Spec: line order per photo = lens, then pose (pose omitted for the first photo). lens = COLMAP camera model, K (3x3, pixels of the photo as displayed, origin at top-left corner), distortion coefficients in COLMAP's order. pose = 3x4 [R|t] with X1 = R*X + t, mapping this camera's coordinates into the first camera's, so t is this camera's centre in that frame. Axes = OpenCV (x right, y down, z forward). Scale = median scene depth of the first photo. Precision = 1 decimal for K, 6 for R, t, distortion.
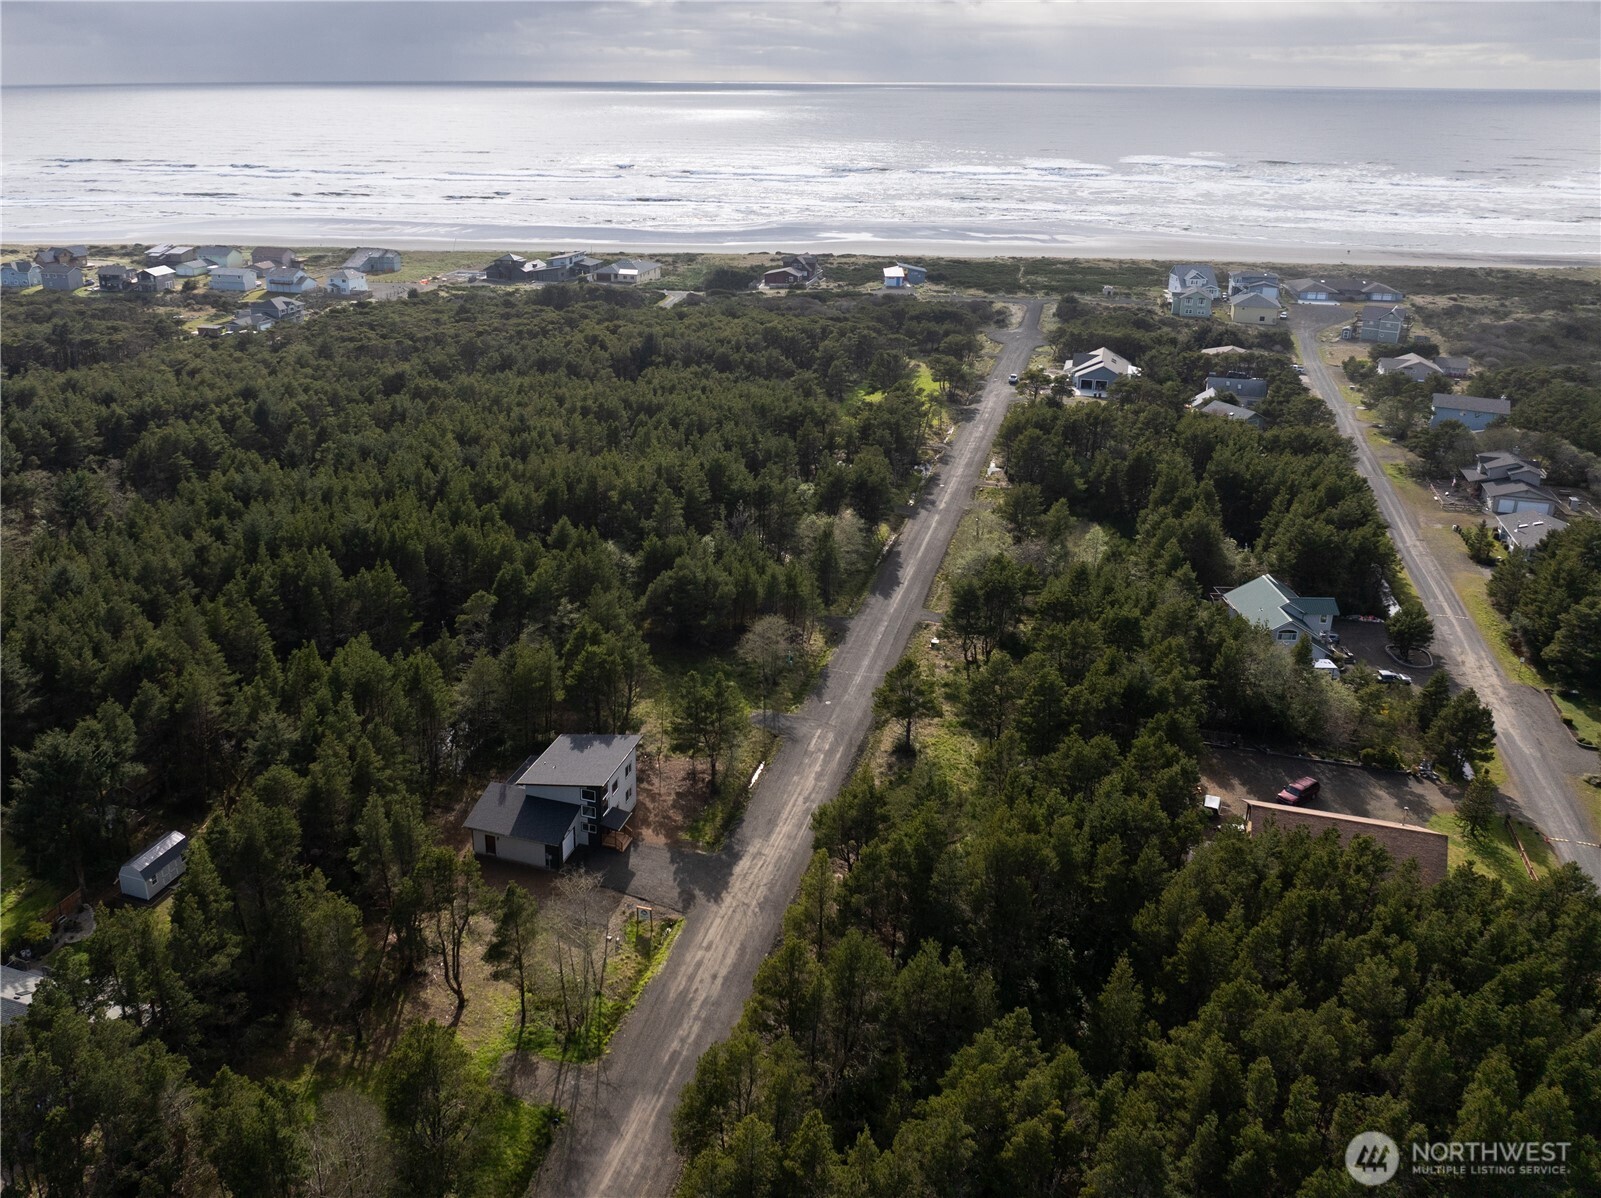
lens RADIAL K [[1268.5, 0, 702.2], [0, 1268.5, 527.6], [0, 0, 1]] dist [-0.028921, -0.007356]
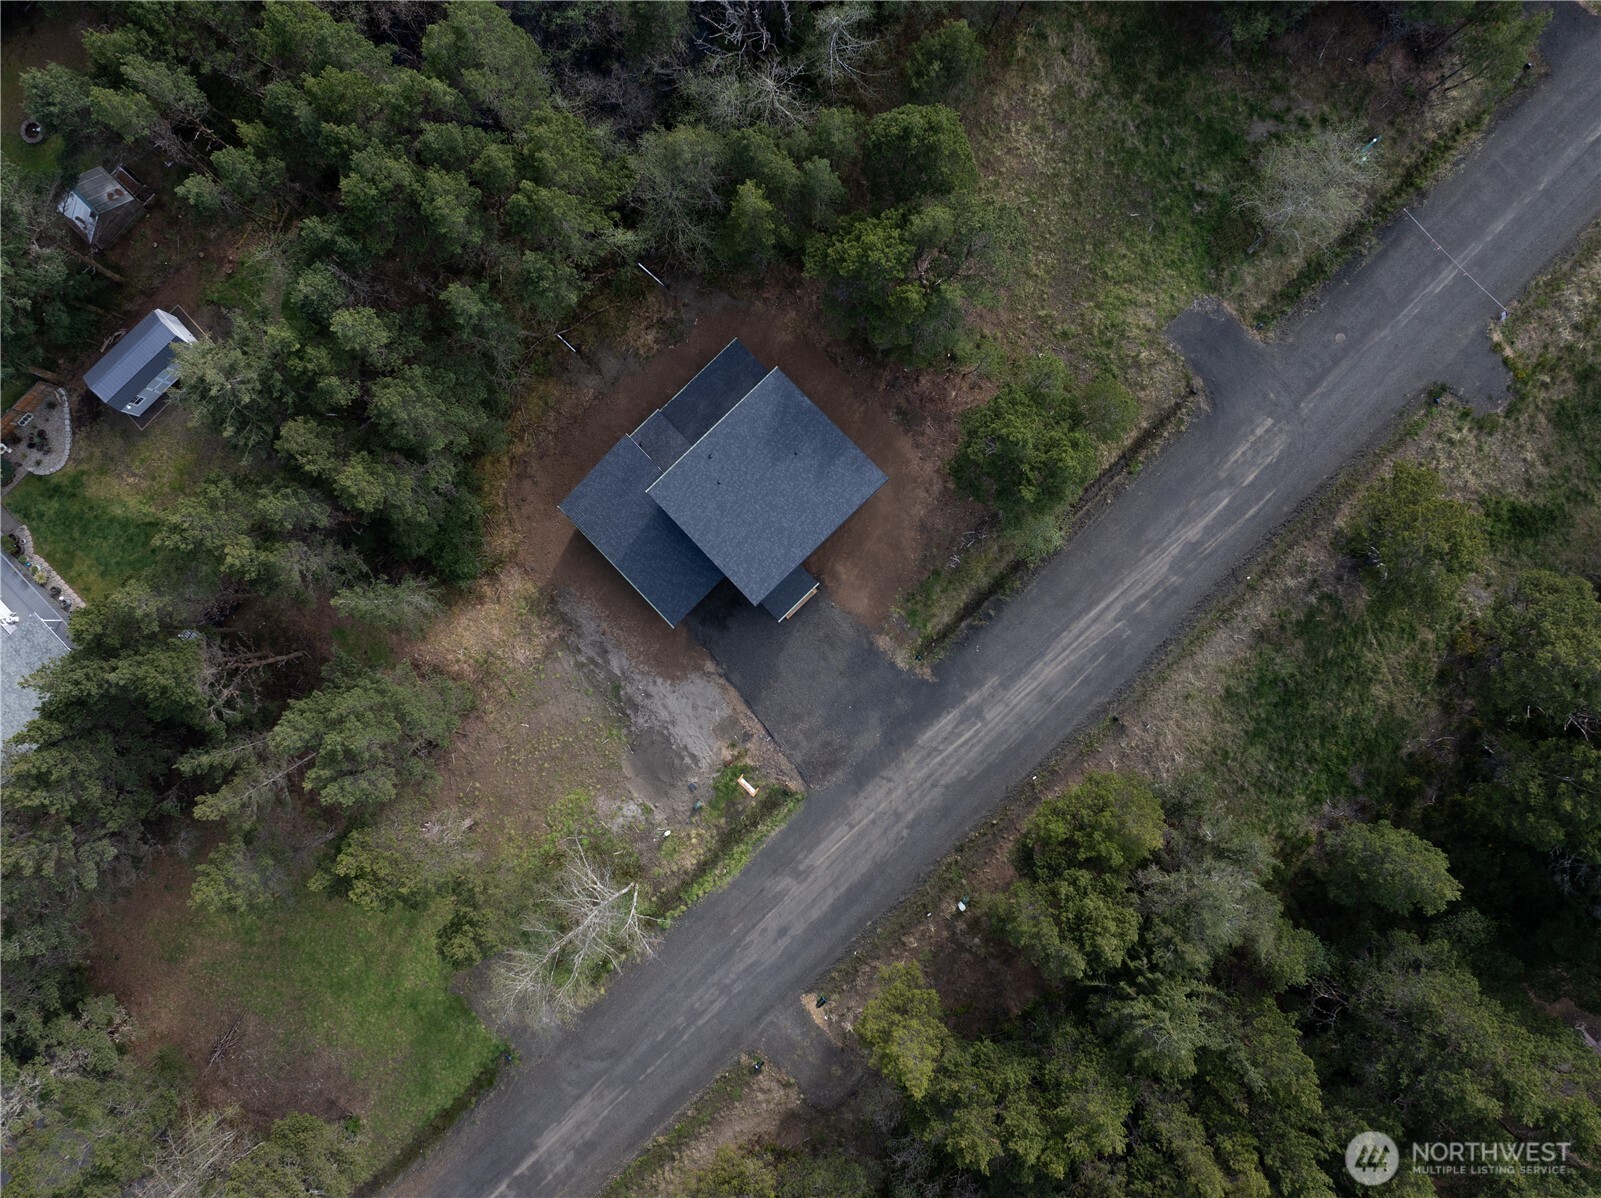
lens RADIAL K [[1122.1, 0, 807.3], [0, 1122.1, 594.3], [0, 0, 1]] dist [-0.036494, -0.005248]
pose [[0.888236, 0.458715, -0.024864, -0.030113], [-0.141096, 0.323920, 0.935504, -0.187501], [0.437184, -0.827440, 0.352440, 0.538026]]
